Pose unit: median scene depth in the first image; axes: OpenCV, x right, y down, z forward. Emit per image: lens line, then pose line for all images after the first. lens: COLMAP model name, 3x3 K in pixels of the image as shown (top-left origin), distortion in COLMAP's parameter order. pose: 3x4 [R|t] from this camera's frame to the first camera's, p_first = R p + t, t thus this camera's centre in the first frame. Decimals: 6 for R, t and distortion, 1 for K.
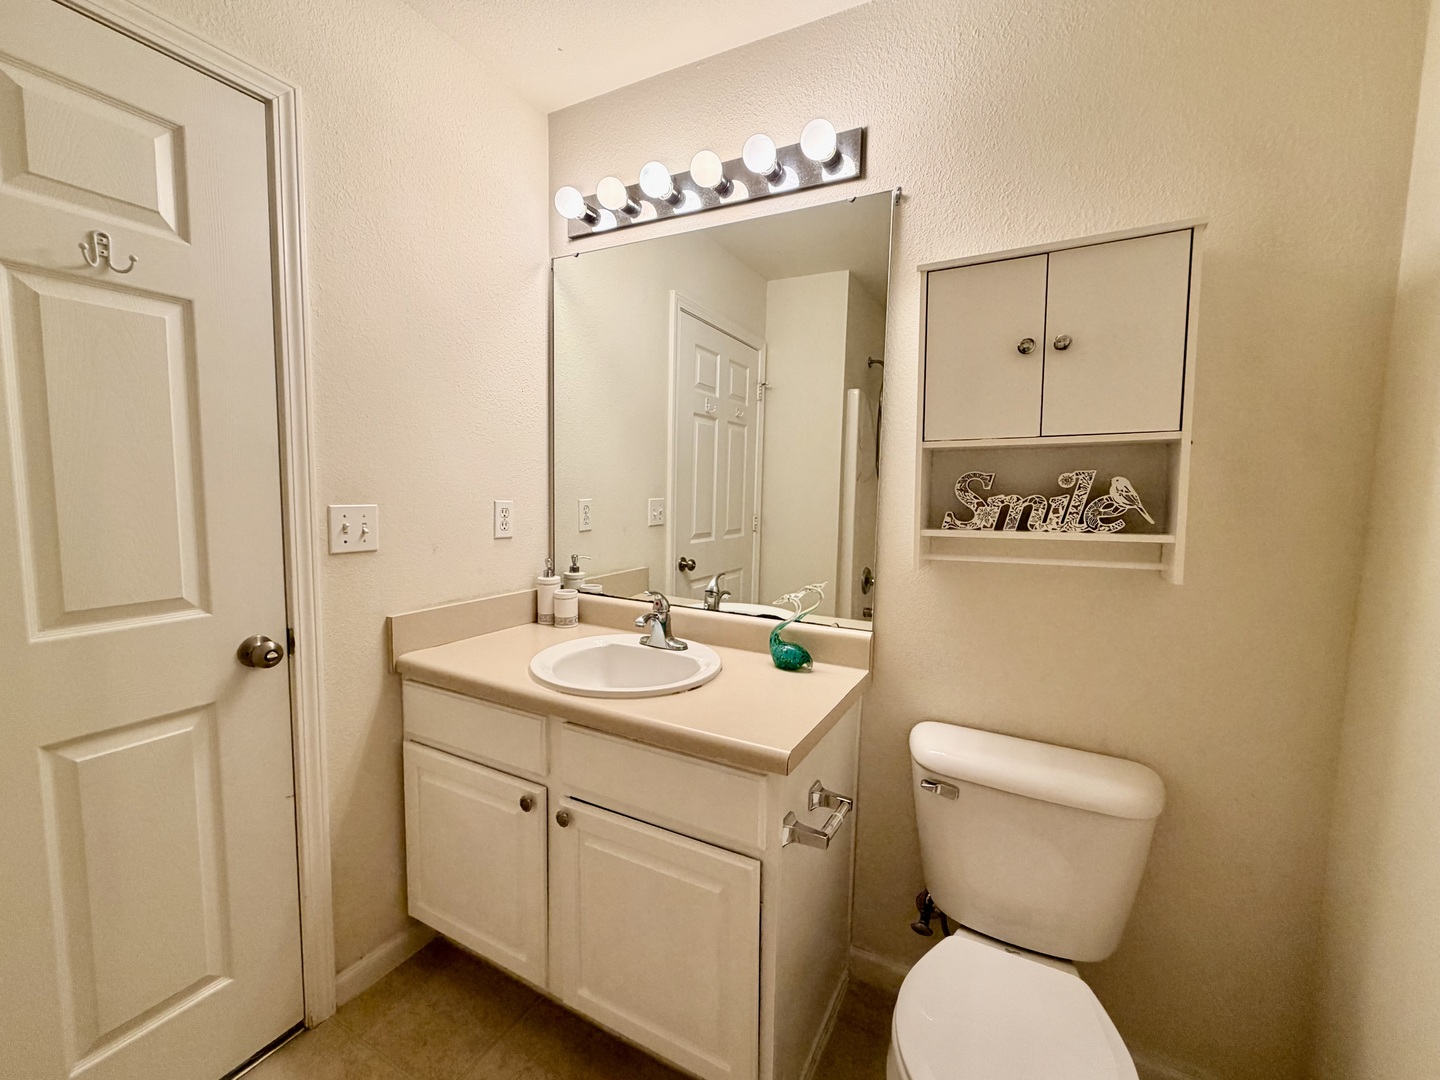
lens RADIAL K [[629.4, 0, 714.8], [0, 629.4, 535.1], [0, 0, 1]] dist [0.010627, -0.000197]
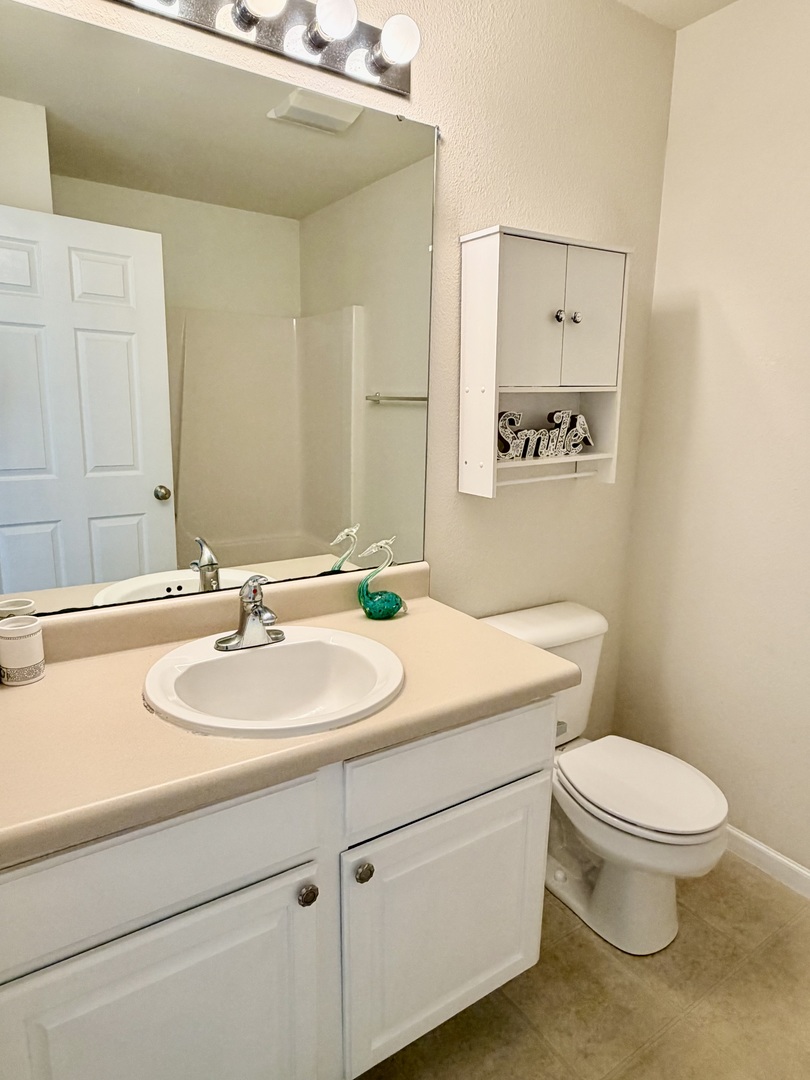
lens RADIAL K [[675.0, 0, 408.8], [0, 675.0, 532.6], [0, 0, 1]] dist [0.014245, -0.008065]
pose [[0.455946, -0.185105, 0.870546, -0.889144], [0.060671, 0.982322, 0.177096, -0.117415], [-0.887937, -0.027930, 0.459116, 0.584851]]
